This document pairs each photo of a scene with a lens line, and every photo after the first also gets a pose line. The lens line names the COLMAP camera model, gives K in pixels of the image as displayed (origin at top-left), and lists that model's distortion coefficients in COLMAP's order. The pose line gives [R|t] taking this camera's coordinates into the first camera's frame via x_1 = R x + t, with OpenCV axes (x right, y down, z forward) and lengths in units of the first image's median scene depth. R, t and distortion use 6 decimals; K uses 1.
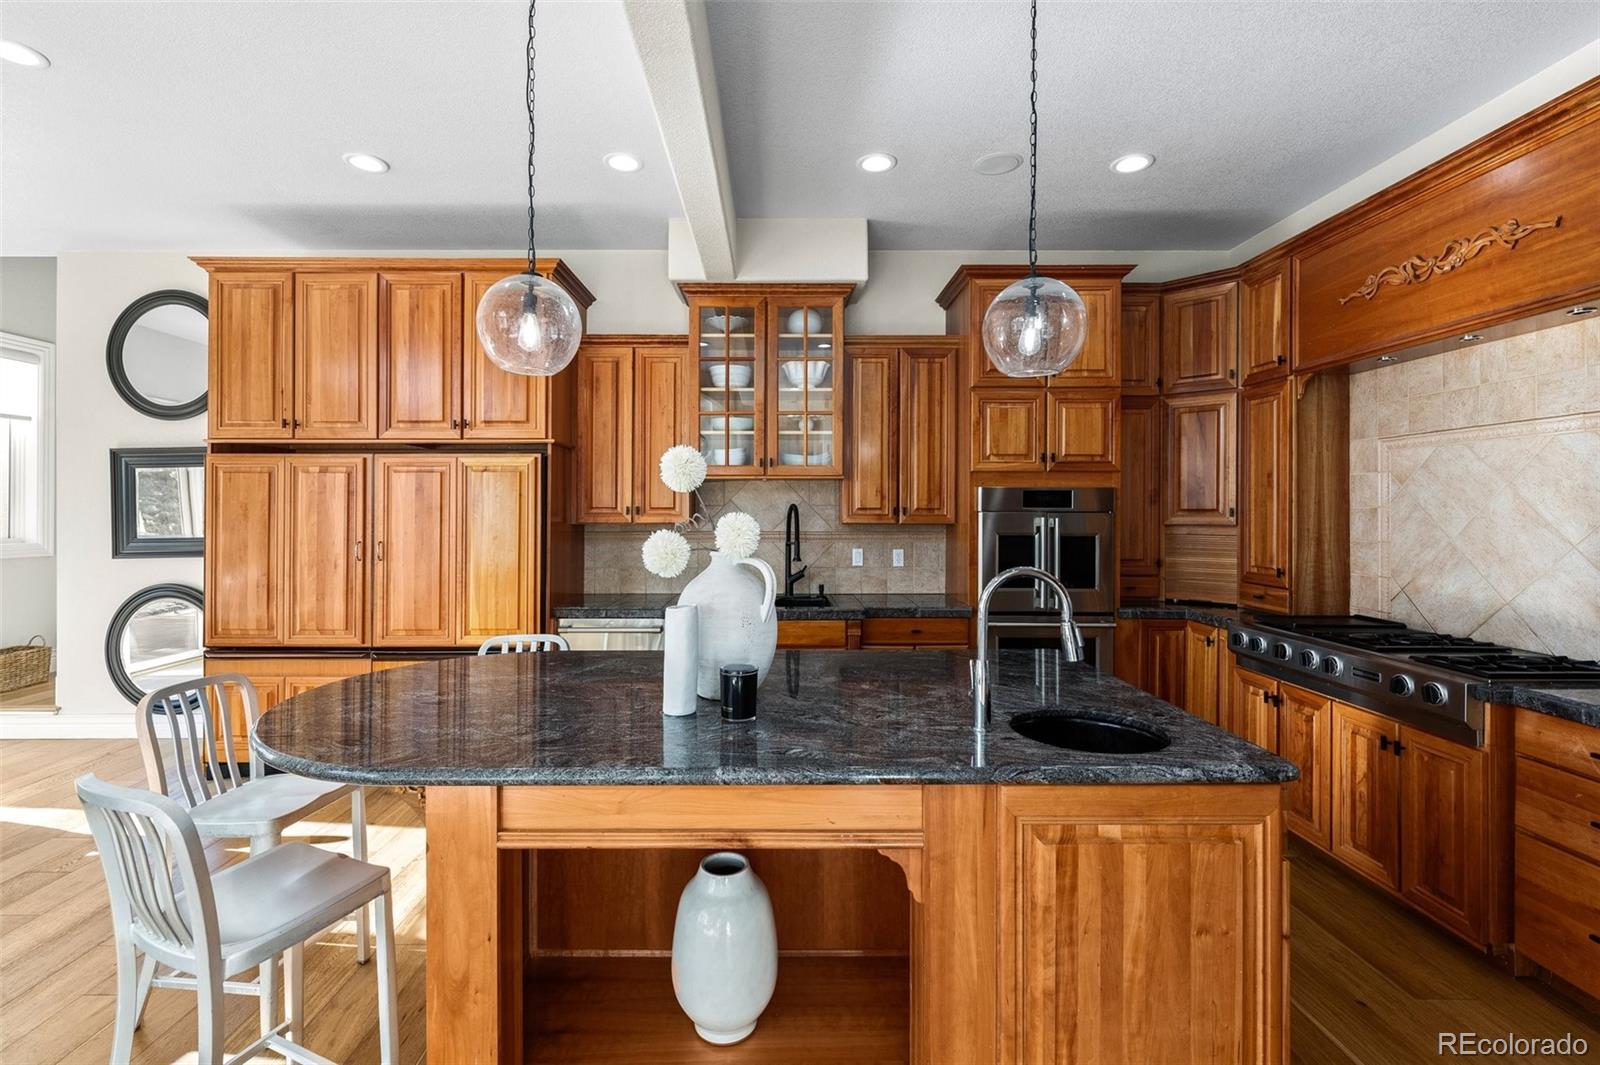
lens RADIAL K [[716.0, 0, 776.1], [0, 716.0, 510.5], [0, 0, 1]] dist [0.002629, 0.000373]
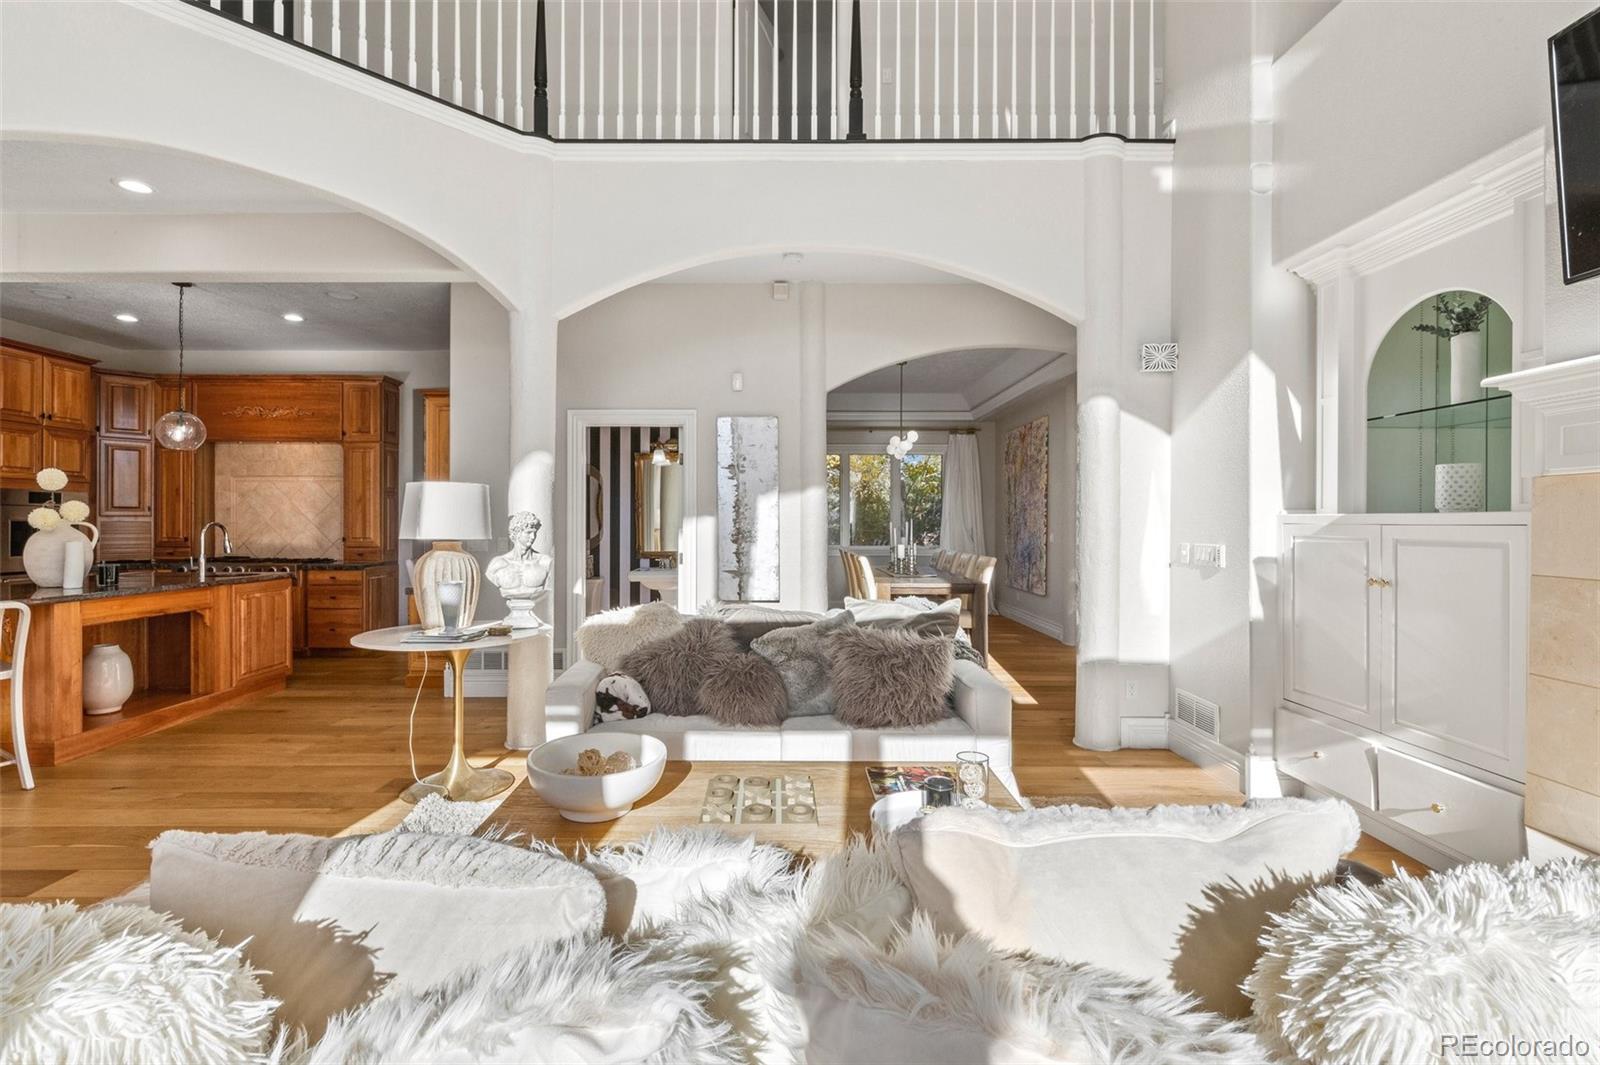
lens RADIAL K [[694.2, 0, 782.5], [0, 694.2, 524.2], [0, 0, 1]] dist [-0.002534, -0.000506]
pose [[0.000333, -0.001466, 0.999999, -1.152783], [-0.003195, 0.999994, 0.001467, 0.034868], [-0.999995, -0.003195, 0.000329, -0.618578]]
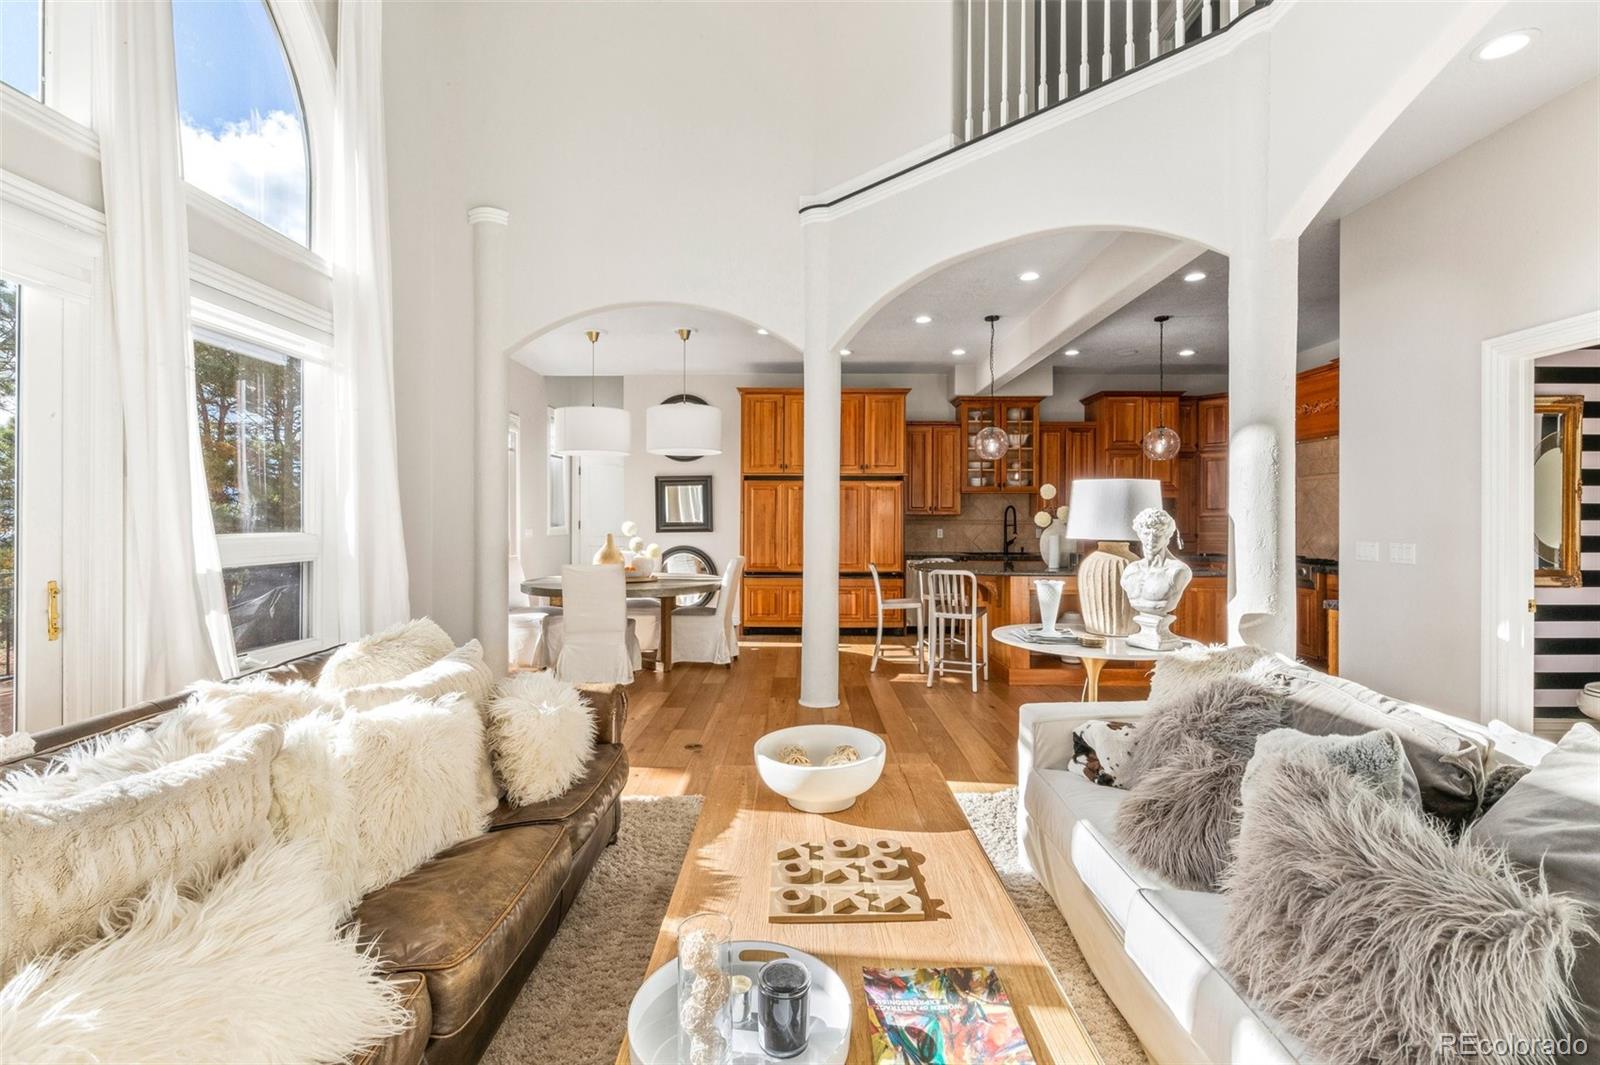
lens RADIAL K [[691.3, 0, 800.7], [0, 691.3, 517.0], [0, 0, 1]] dist [0.001155, -0.000048]
pose [[0.999982, 0.002662, -0.005446, -0.619603], [-0.002679, 0.999991, -0.003173, 0.033902], [0.005437, 0.003187, 0.999980, -1.036111]]
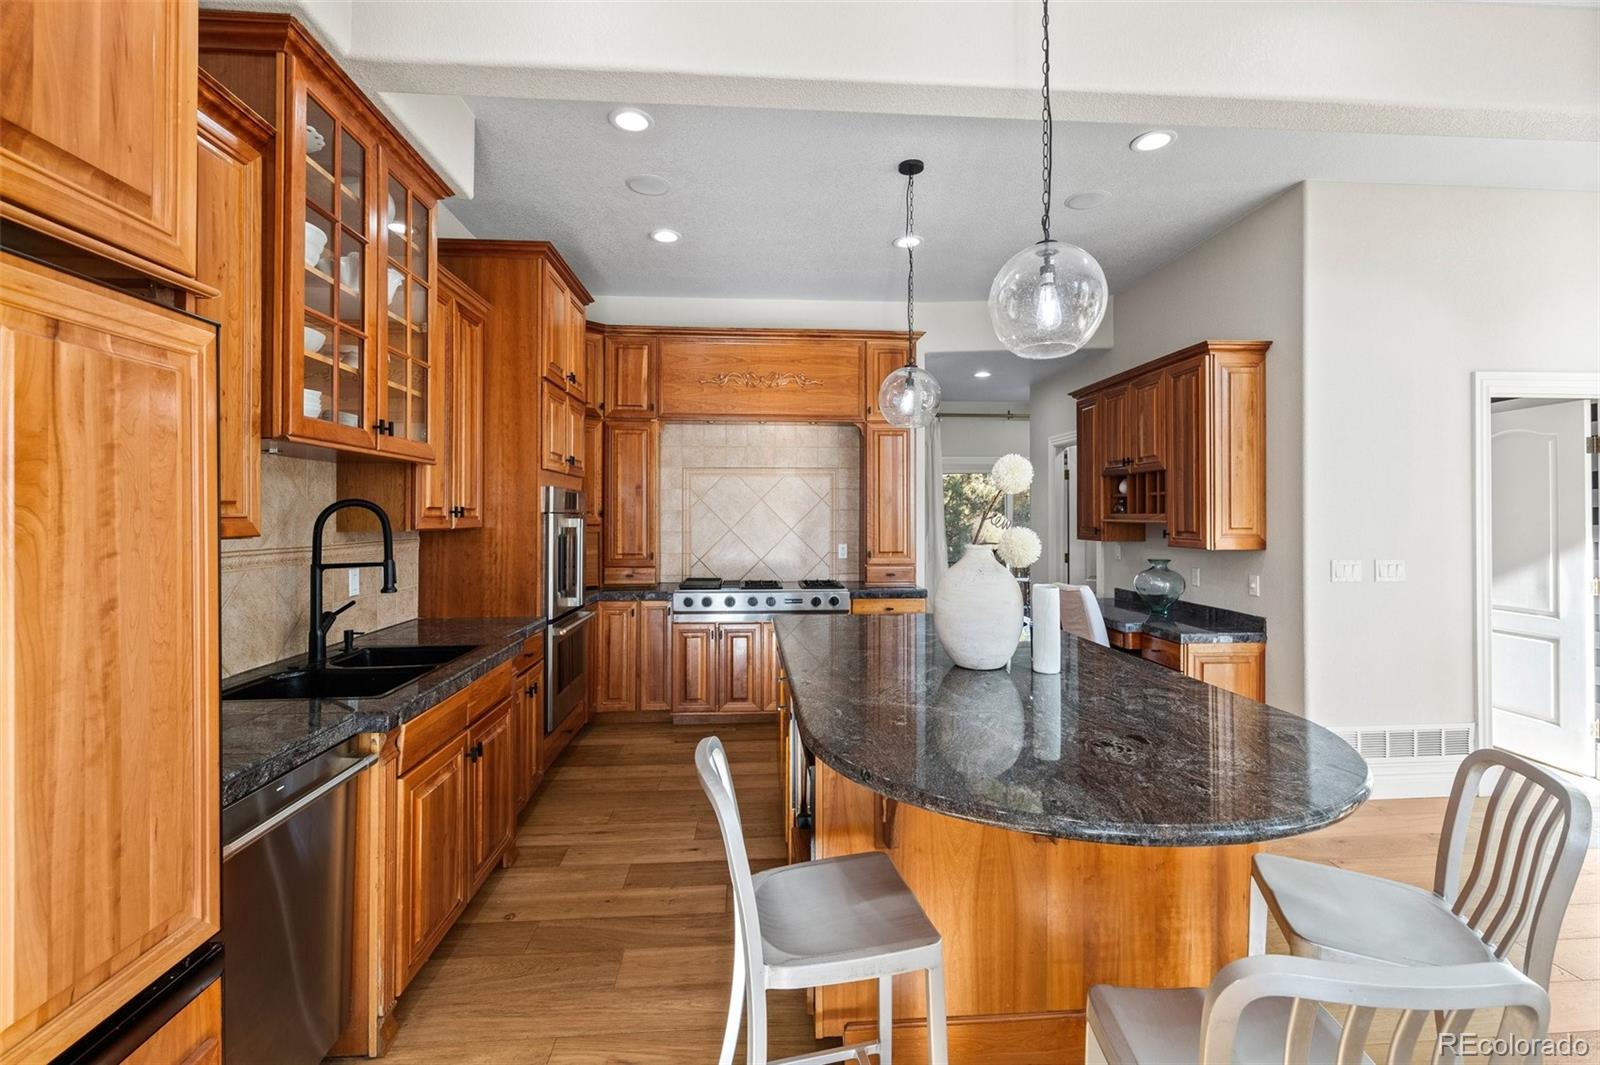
lens RADIAL K [[691.3, 0, 800.7], [0, 691.3, 517.0], [0, 0, 1]] dist [0.001155, -0.000048]
pose [[-0.064484, -0.004090, 0.997910, -0.653167], [-0.001216, 0.999991, 0.004020, 0.003095], [-0.997918, -0.000954, -0.064488, 0.753618]]
